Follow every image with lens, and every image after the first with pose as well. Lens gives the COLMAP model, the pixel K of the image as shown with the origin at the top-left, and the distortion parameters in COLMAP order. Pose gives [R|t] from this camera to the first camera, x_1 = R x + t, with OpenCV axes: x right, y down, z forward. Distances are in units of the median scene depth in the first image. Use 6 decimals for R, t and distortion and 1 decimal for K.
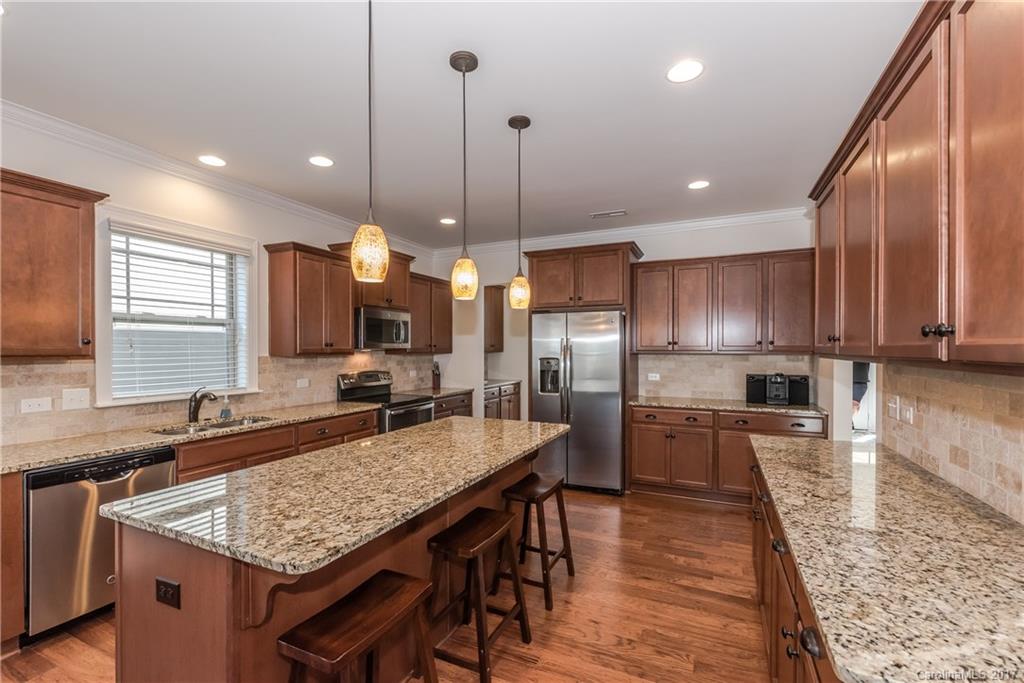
lens RADIAL K [[446.2, 0, 510.0], [0, 446.2, 347.9], [0, 0, 1]] dist [-0.002032, -0.000297]
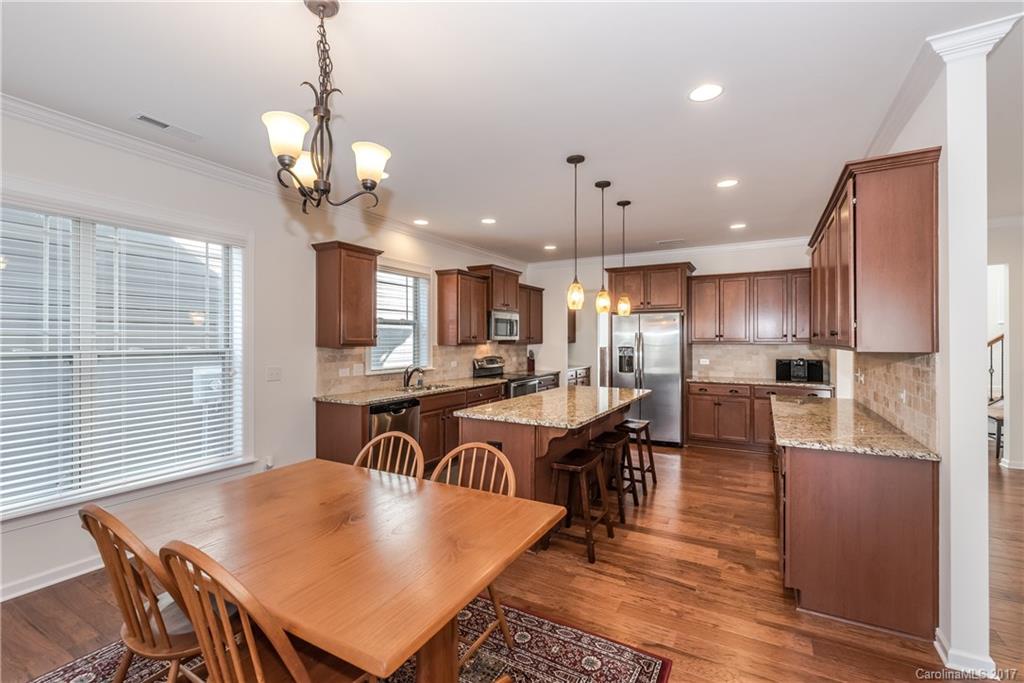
lens RADIAL K [[446.2, 0, 513.0], [0, 446.2, 337.3], [0, 0, 1]] dist [-0.002032, -0.000297]
pose [[0.996947, -0.000775, -0.078078, -0.159870], [0.000436, 0.999990, -0.004356, -0.001193], [0.078081, 0.004309, 0.996938, -0.413384]]
